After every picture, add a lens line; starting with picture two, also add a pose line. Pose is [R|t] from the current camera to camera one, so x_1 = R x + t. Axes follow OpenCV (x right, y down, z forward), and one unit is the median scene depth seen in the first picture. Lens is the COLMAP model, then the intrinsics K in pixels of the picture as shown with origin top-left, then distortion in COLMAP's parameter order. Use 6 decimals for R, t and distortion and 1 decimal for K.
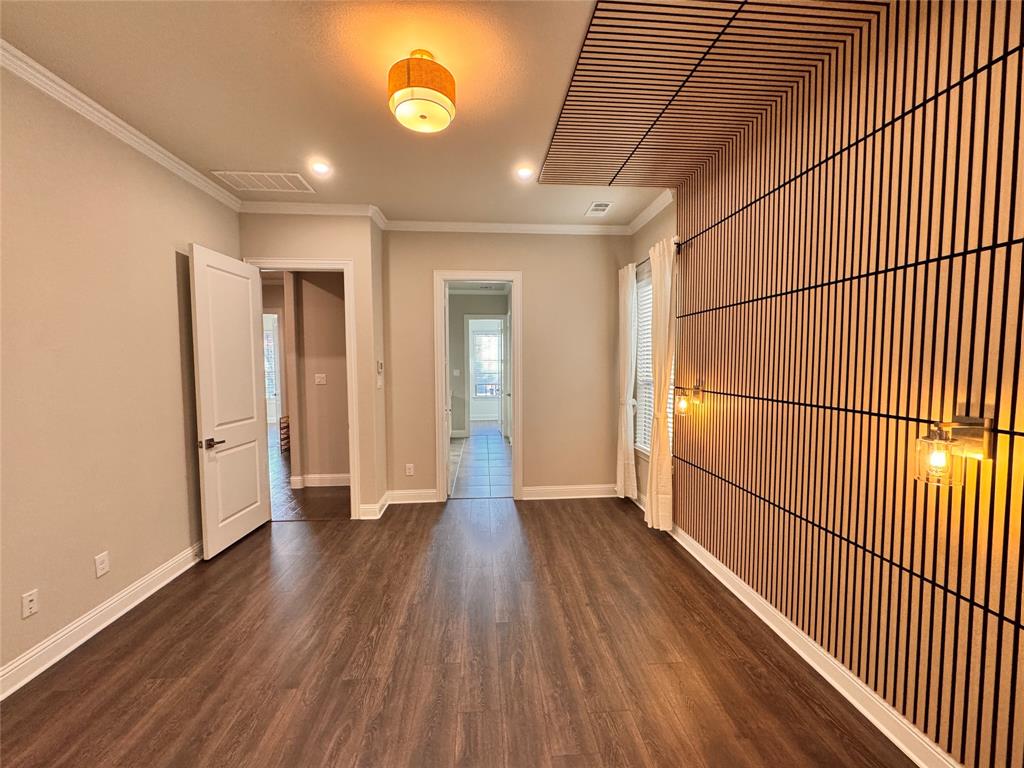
lens RADIAL K [[407.7, 0, 513.4], [0, 407.7, 383.2], [0, 0, 1]] dist [-0.002396, 0.000988]
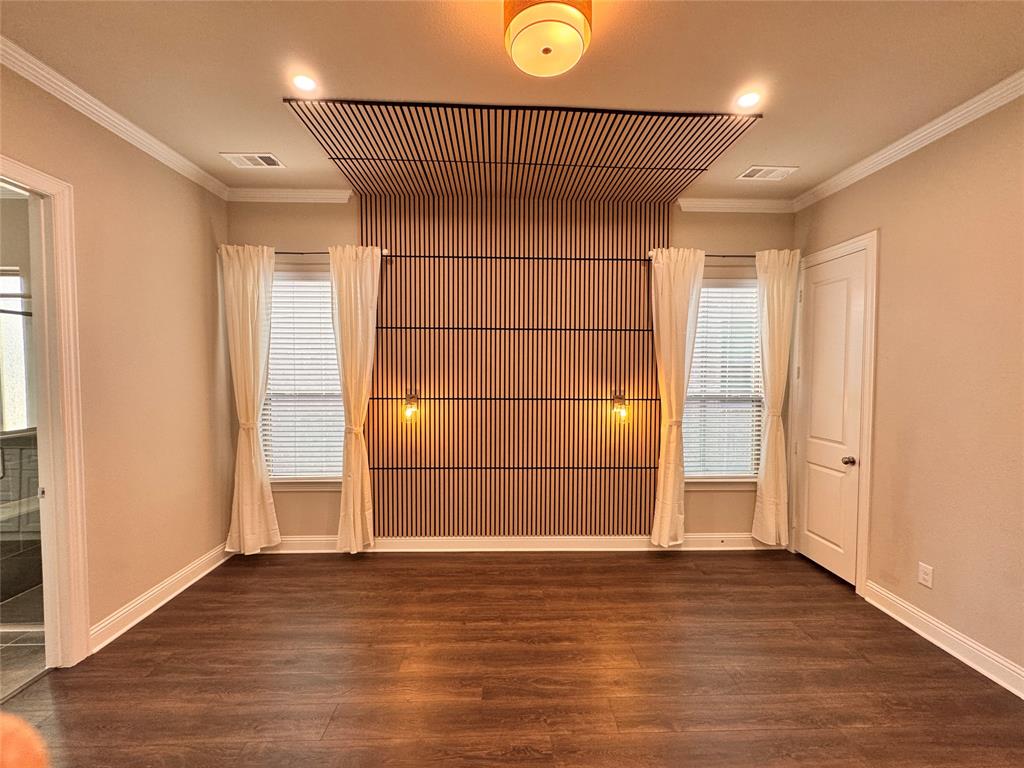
lens RADIAL K [[407.7, 0, 511.9], [0, 407.7, 382.9], [0, 0, 1]] dist [-0.002396, 0.000988]
pose [[0.045594, -0.025474, 0.998635, -0.645231], [0.047234, 0.998612, 0.023317, -0.037952], [-0.997843, 0.046106, 0.046734, 0.686970]]
